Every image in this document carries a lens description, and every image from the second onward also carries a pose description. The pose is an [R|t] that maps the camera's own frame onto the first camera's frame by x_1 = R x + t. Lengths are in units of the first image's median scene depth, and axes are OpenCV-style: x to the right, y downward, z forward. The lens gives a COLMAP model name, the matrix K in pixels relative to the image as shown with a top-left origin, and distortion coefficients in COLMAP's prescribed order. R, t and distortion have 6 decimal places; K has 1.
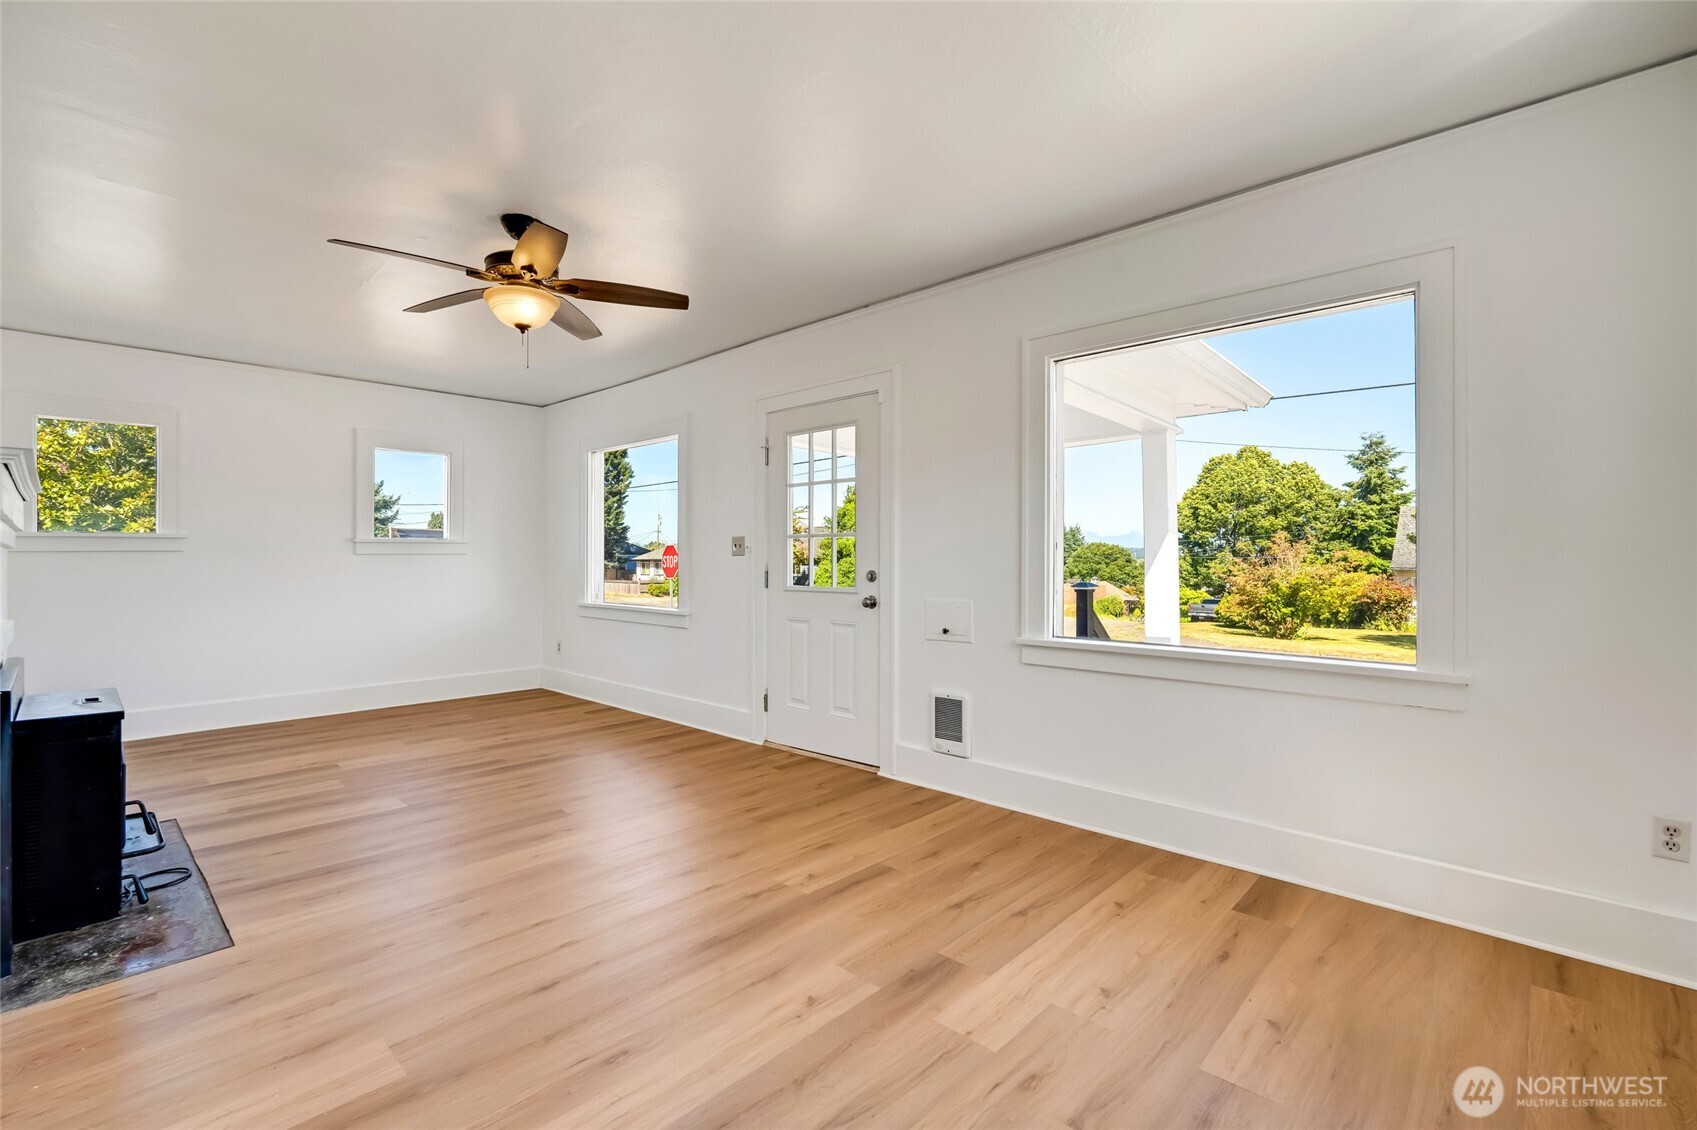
lens RADIAL K [[744.7, 0, 850.3], [0, 744.7, 572.3], [0, 0, 1]] dist [-0.002738, -0.000380]
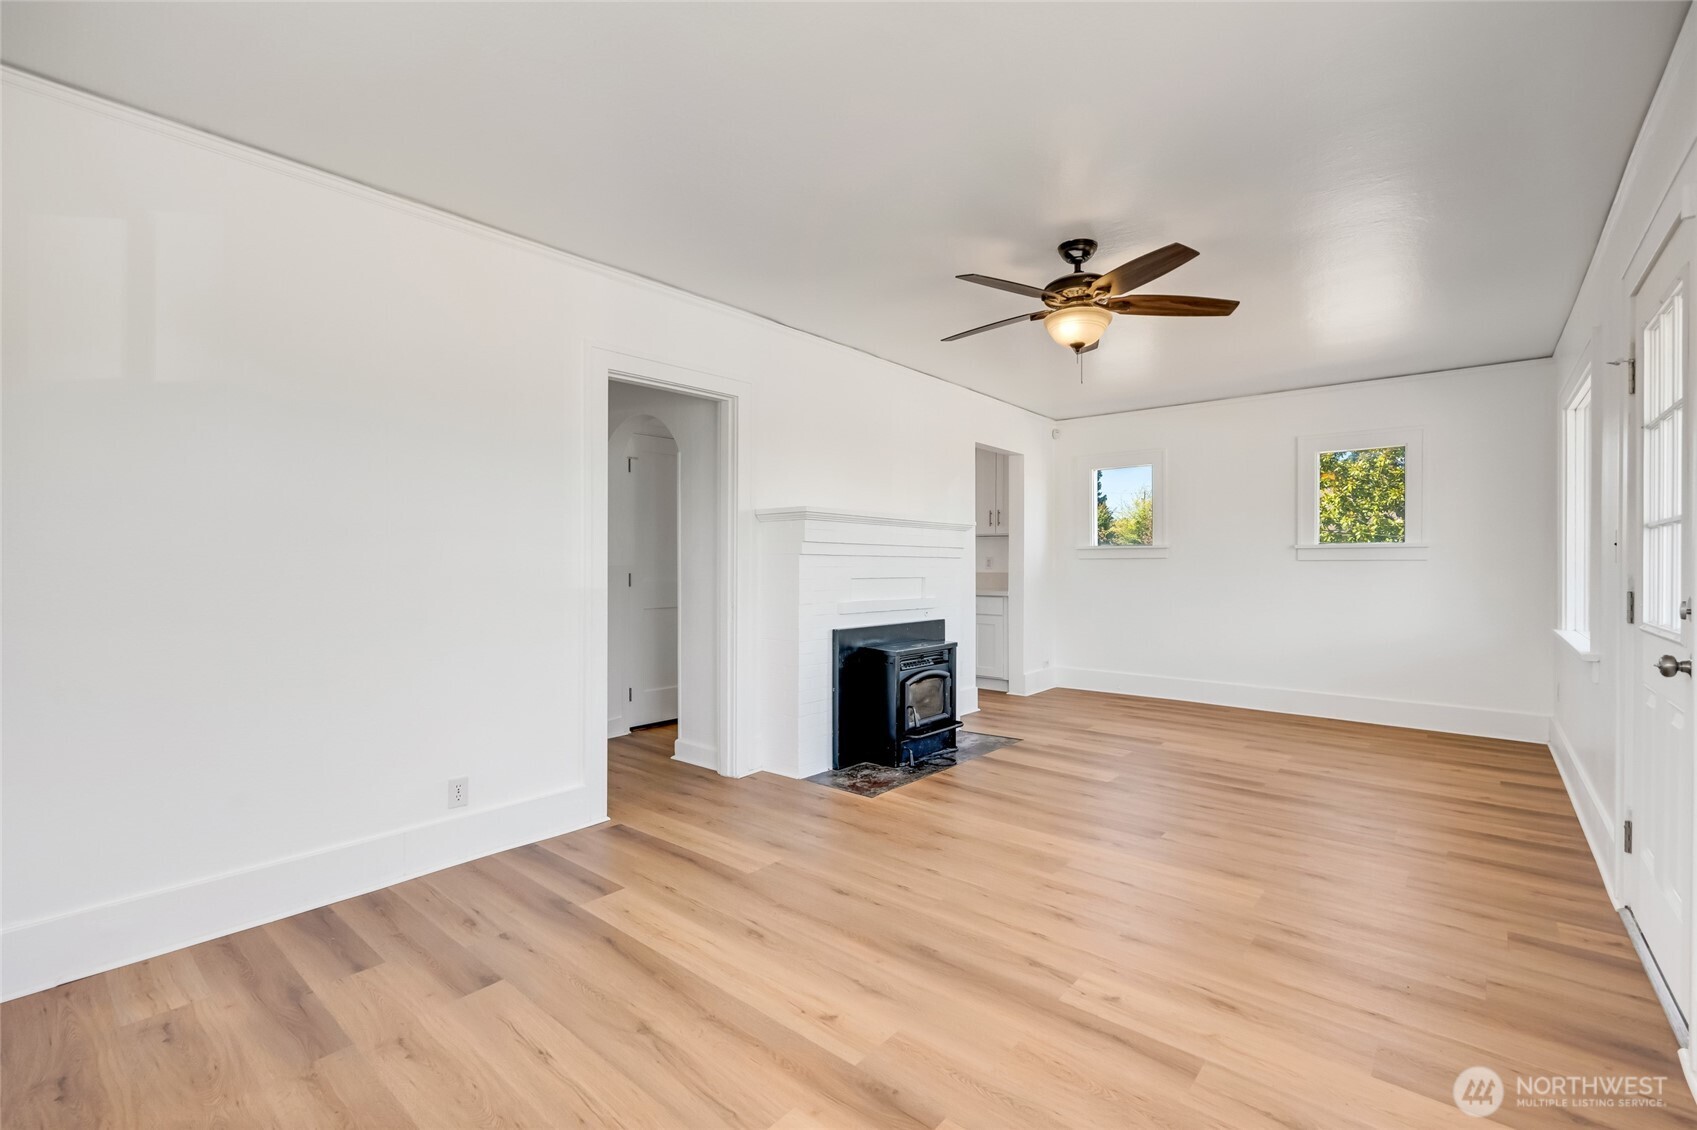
lens RADIAL K [[744.7, 0, 850.3], [0, 744.7, 572.3], [0, 0, 1]] dist [-0.002738, -0.000380]
pose [[0.050085, 0.014687, -0.998637, 0.620384], [-0.023341, 0.999636, 0.013531, -0.014470], [0.998472, 0.022632, 0.050409, 0.655312]]
